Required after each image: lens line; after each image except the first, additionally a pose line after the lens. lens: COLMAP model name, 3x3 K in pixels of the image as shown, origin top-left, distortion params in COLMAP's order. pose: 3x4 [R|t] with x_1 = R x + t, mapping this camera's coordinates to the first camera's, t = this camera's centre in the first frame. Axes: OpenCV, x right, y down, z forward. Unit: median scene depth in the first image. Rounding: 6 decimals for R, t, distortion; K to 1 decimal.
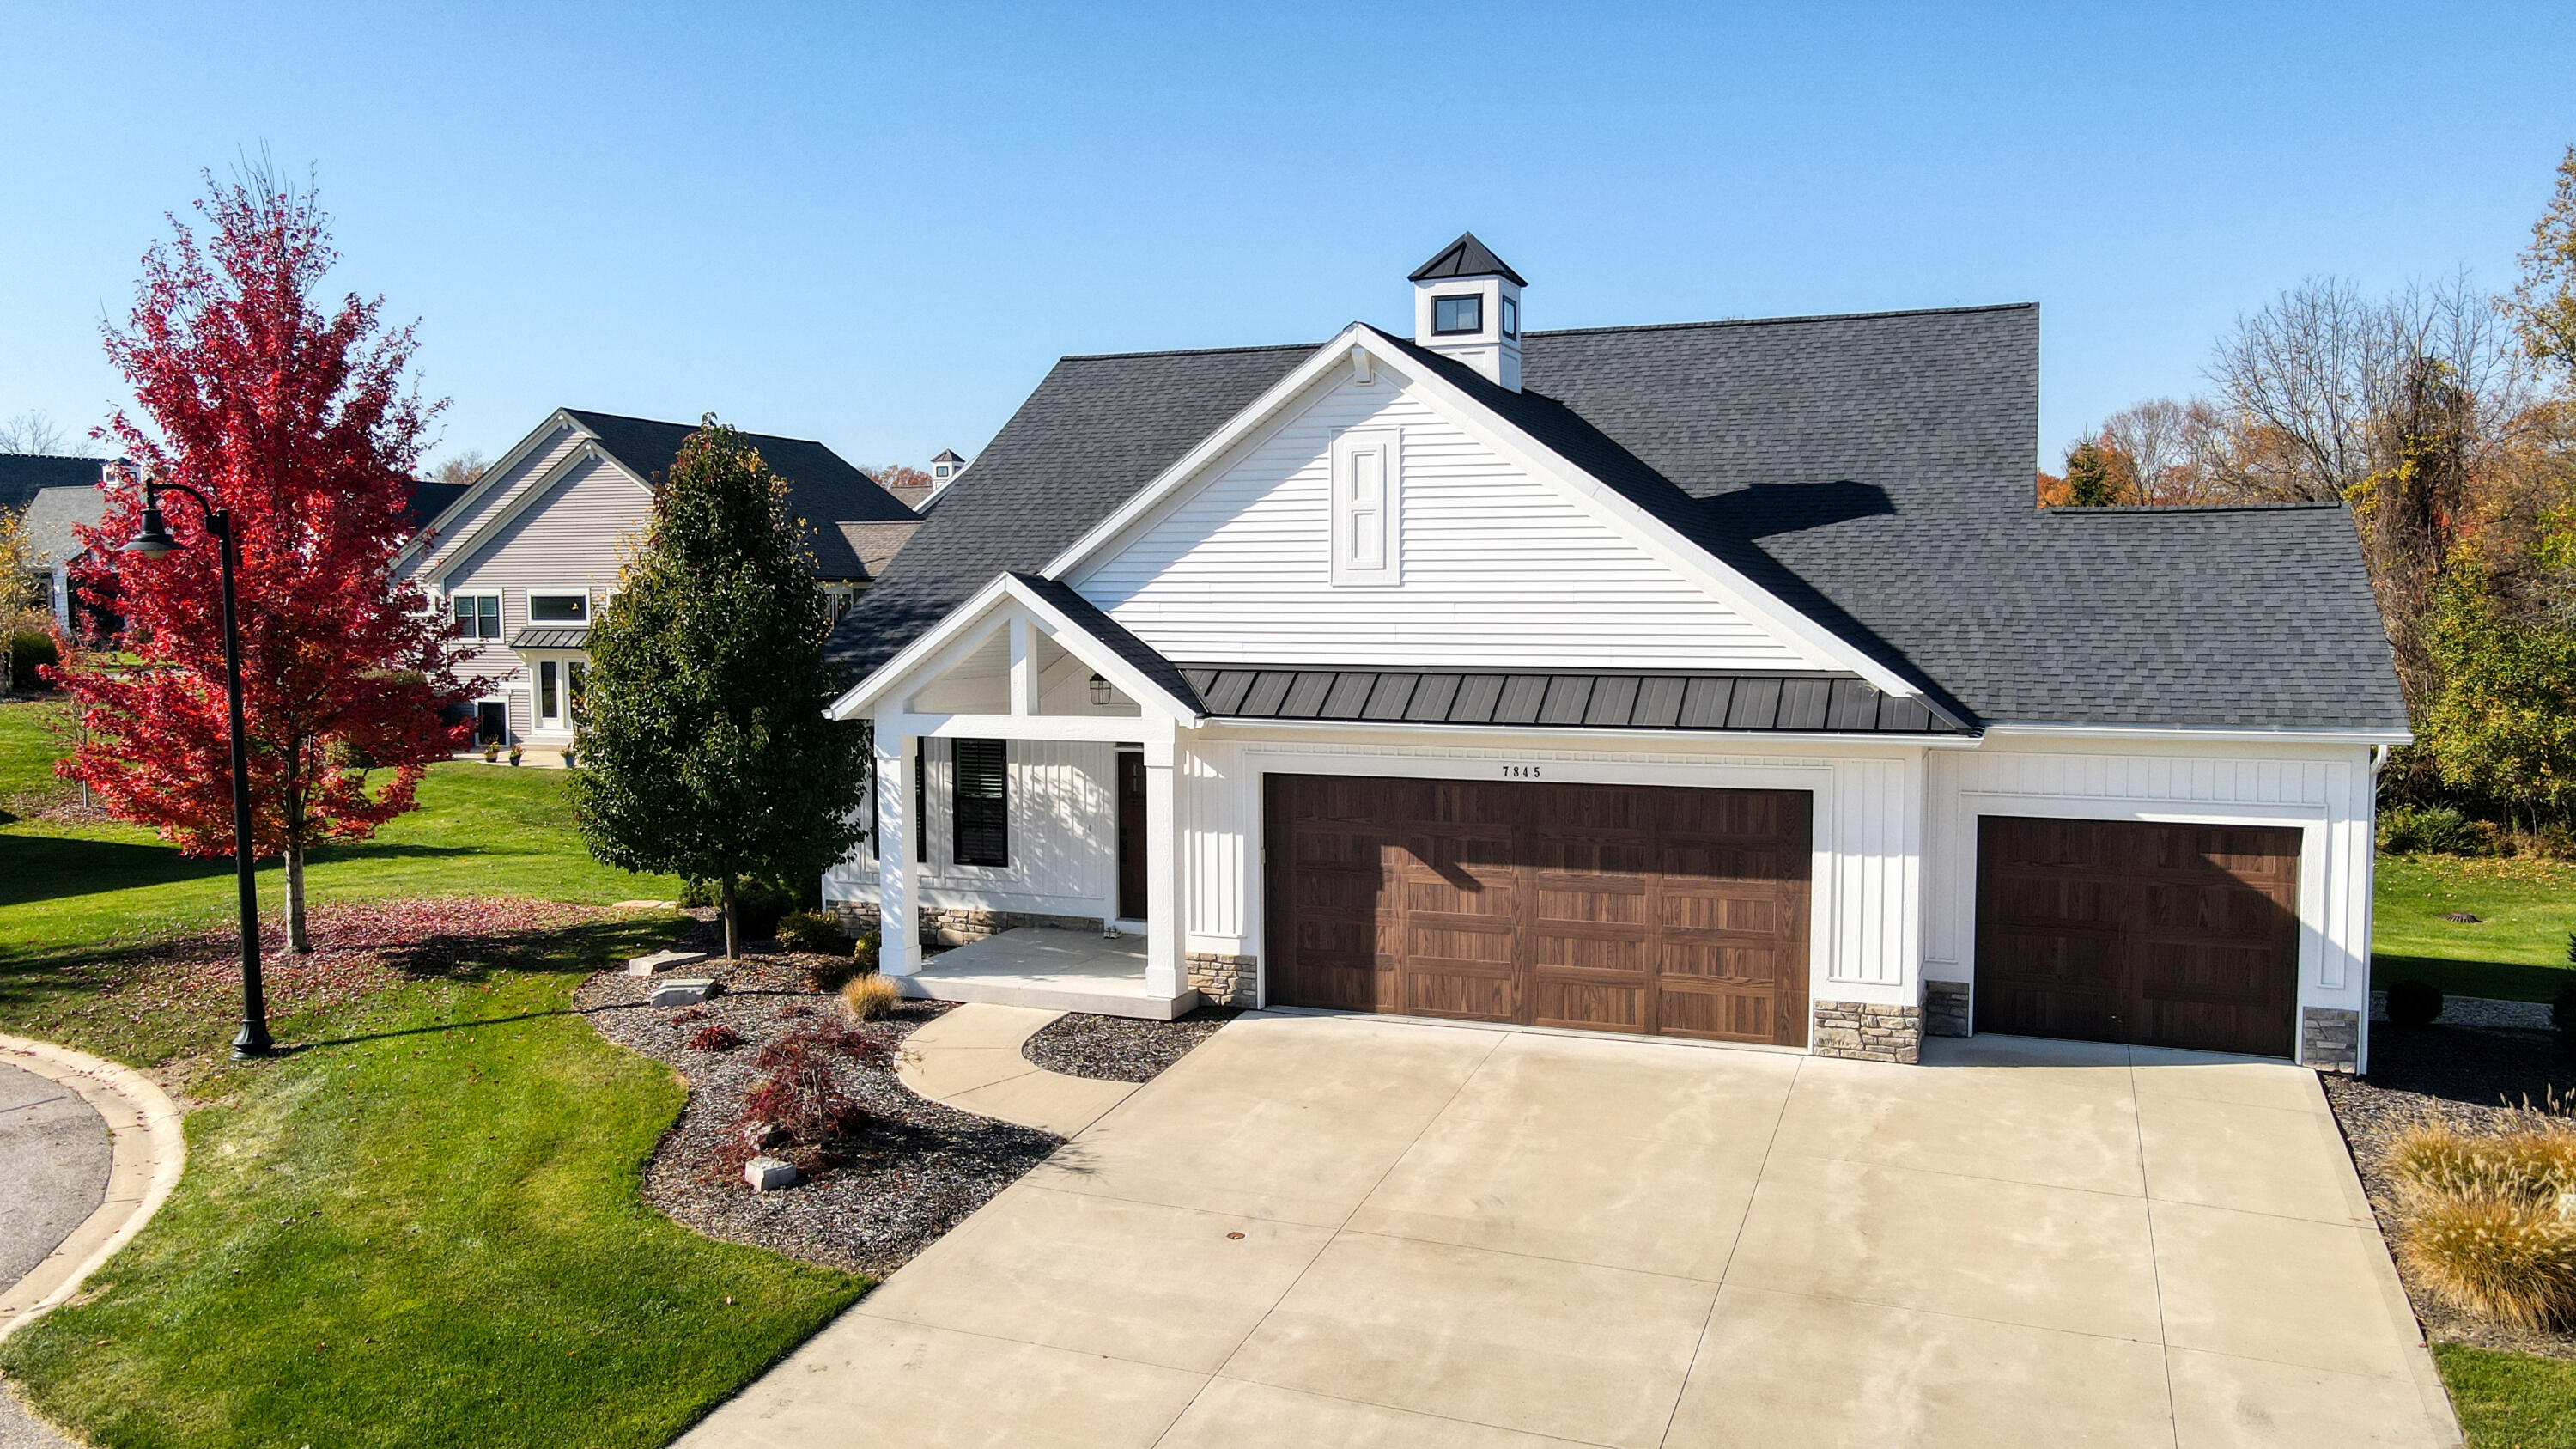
lens RADIAL K [[1906.7, 0, 1295.1], [0, 1906.7, 730.5], [0, 0, 1]] dist [-0.000368, 0.028835]
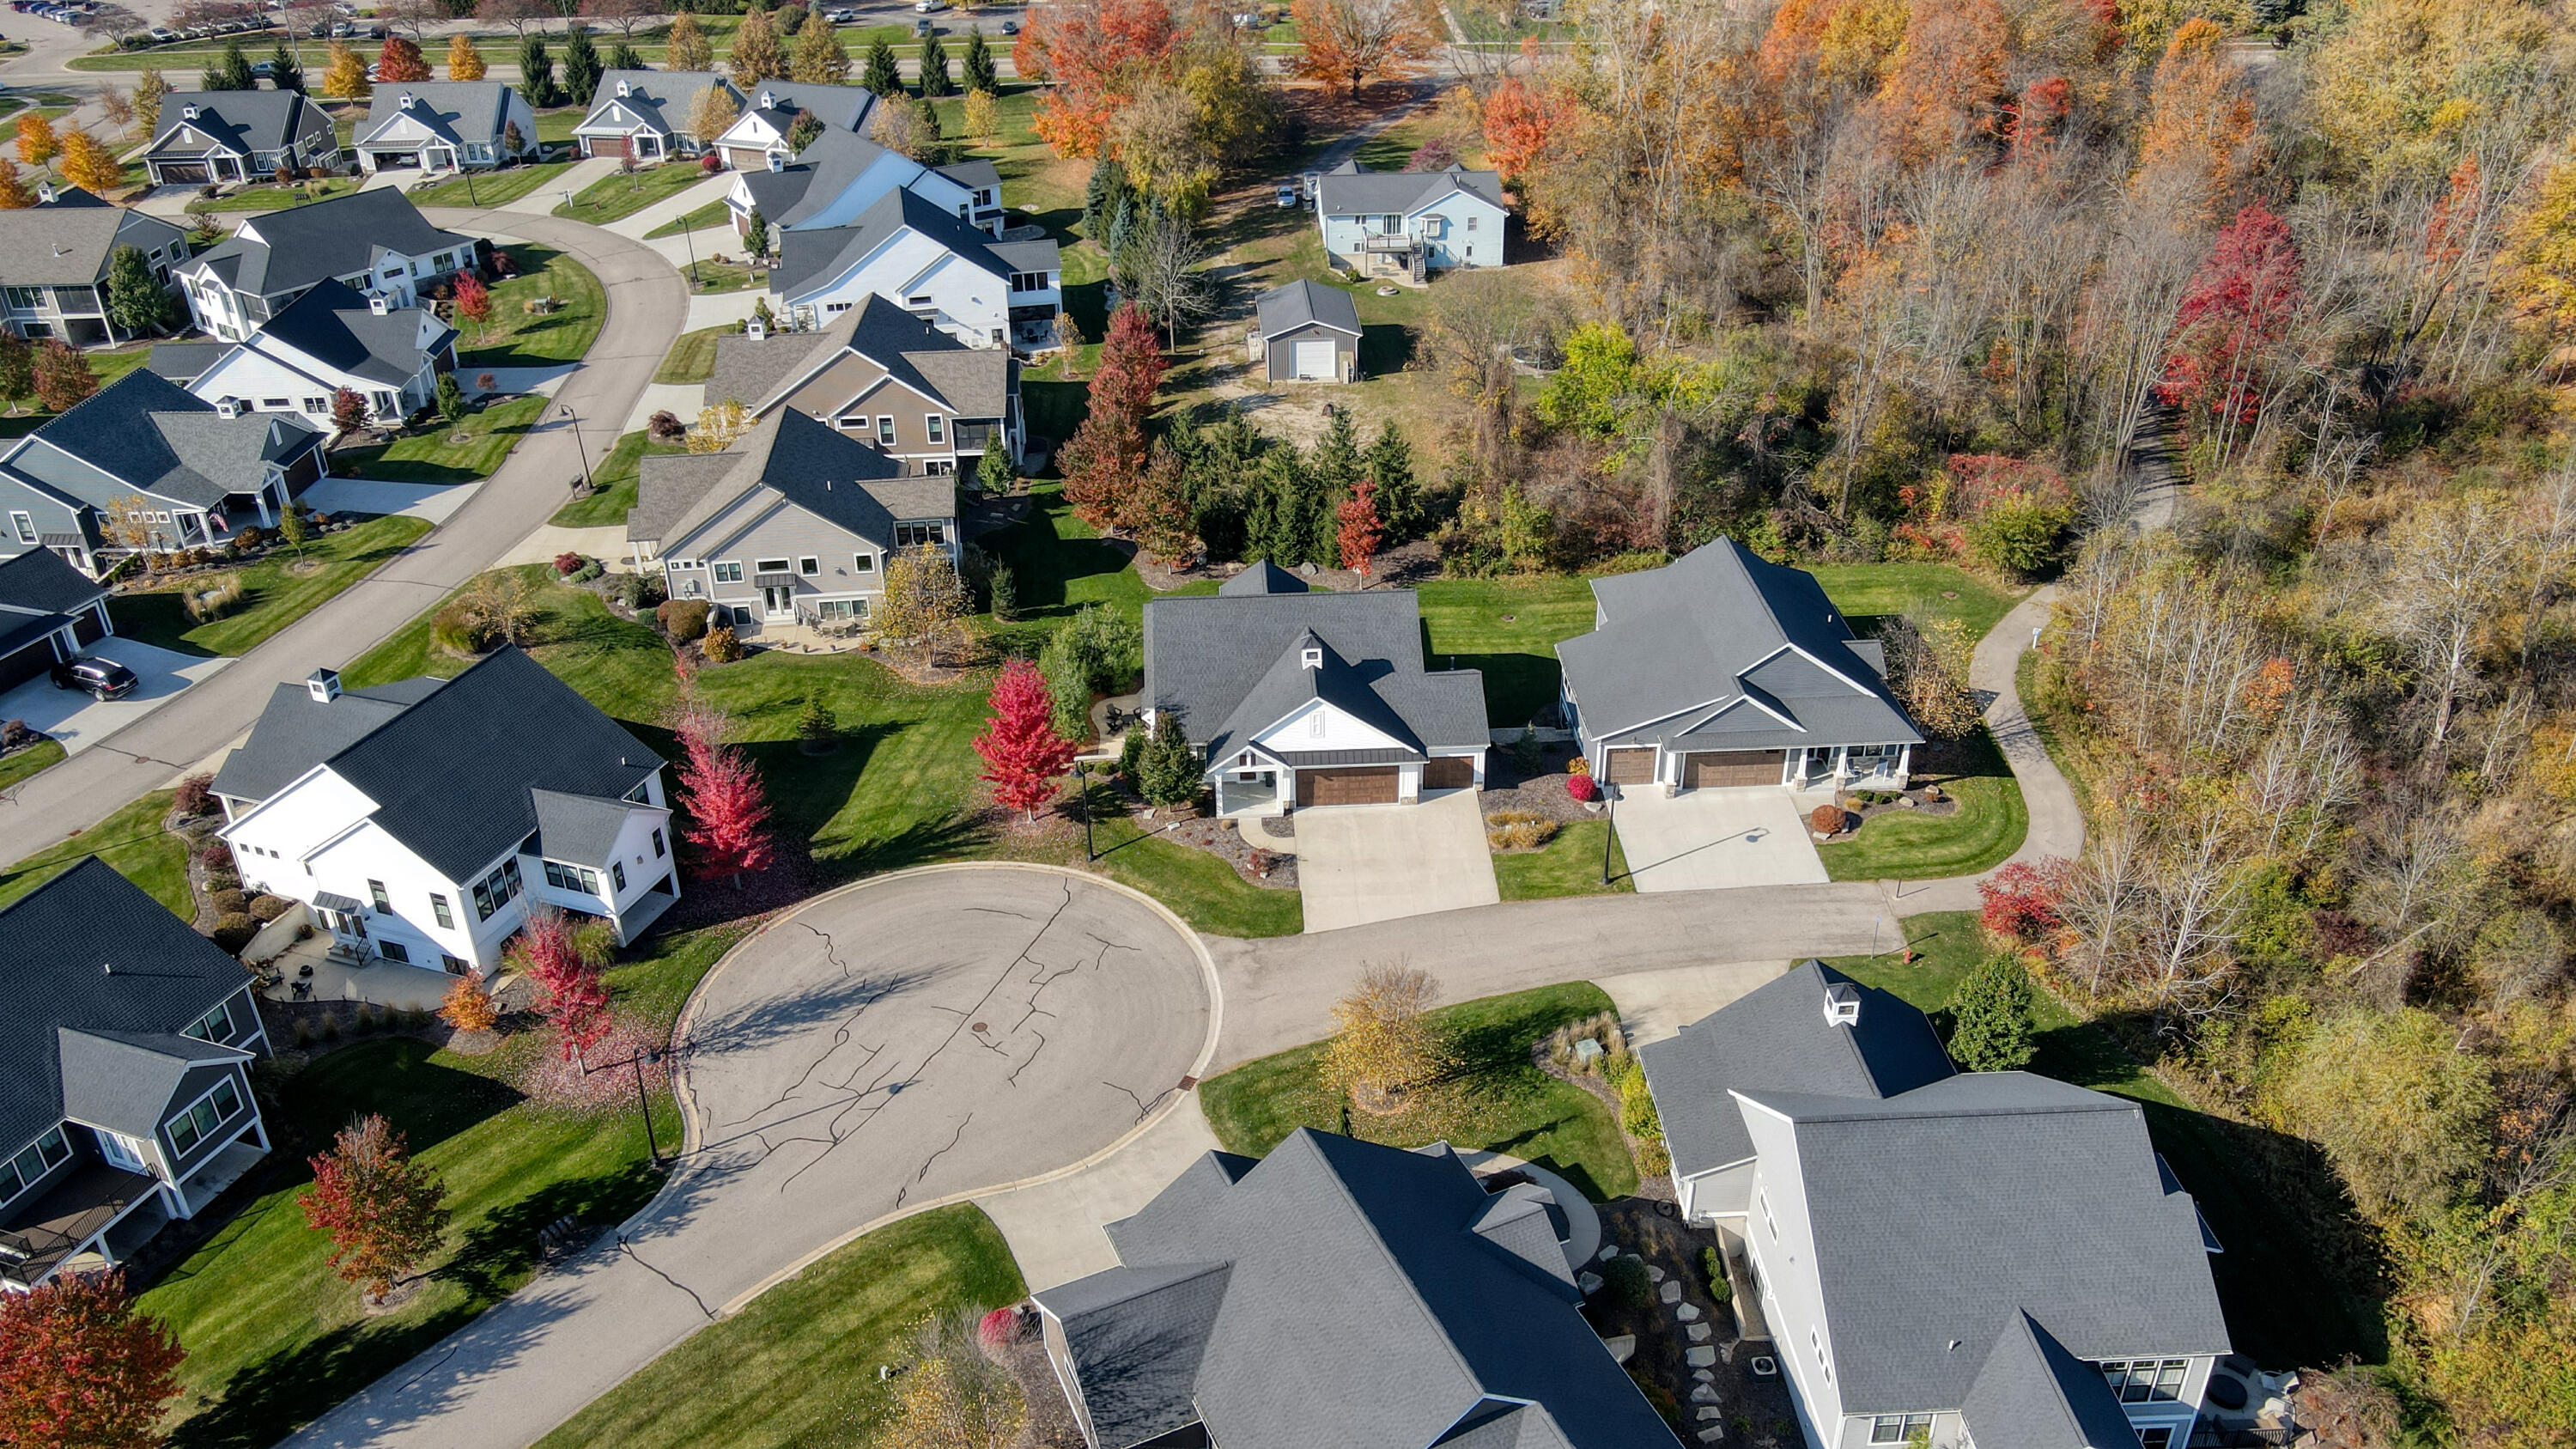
lens RADIAL K [[1906.7, 0, 1289.8], [0, 1906.7, 717.0], [0, 0, 1]] dist [-0.000368, 0.028835]
pose [[0.910595, -0.212400, 0.354547, -1.922144], [0.039377, 0.898526, 0.437150, -2.477396], [-0.411420, -0.384106, 0.826557, -3.356302]]
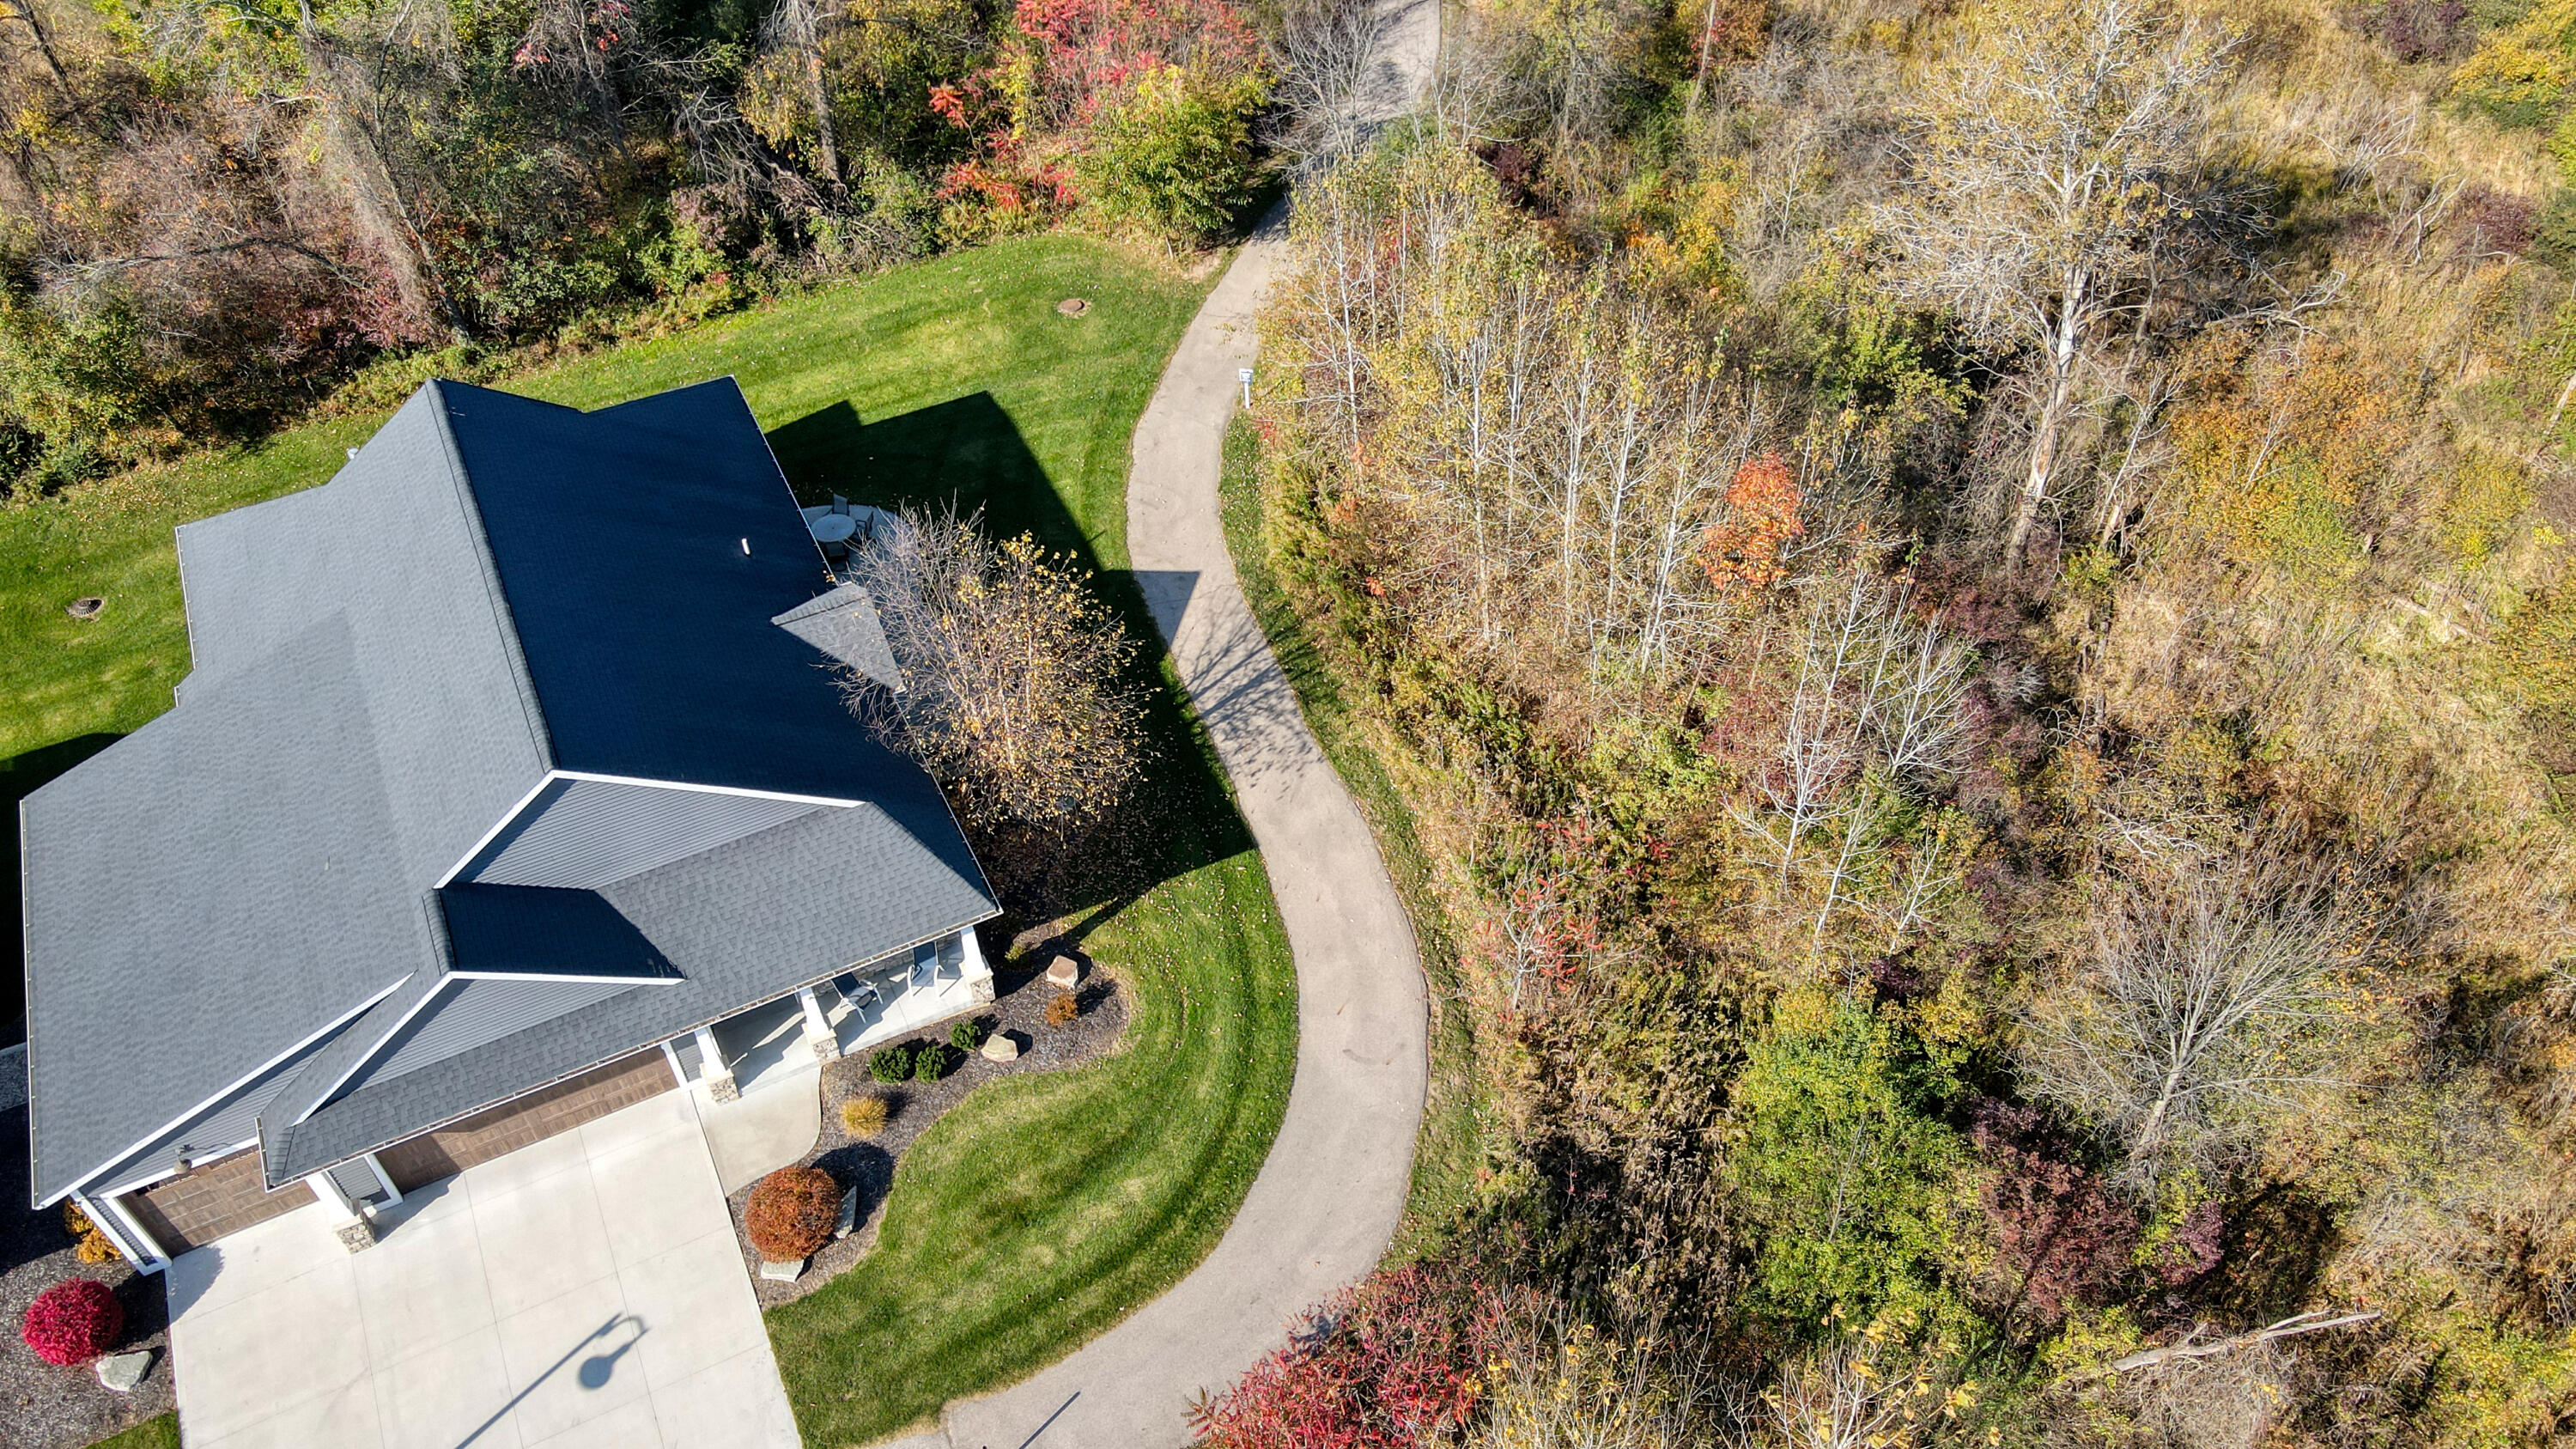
lens RADIAL K [[1906.7, 0, 1288.7], [0, 1906.7, 729.2], [0, 0, 1]] dist [-0.000368, 0.028835]
pose [[0.671508, -0.535232, 0.512450, 0.914479], [0.074530, 0.736846, 0.671940, -1.456861], [-0.737240, -0.413020, 0.534688, -0.863973]]
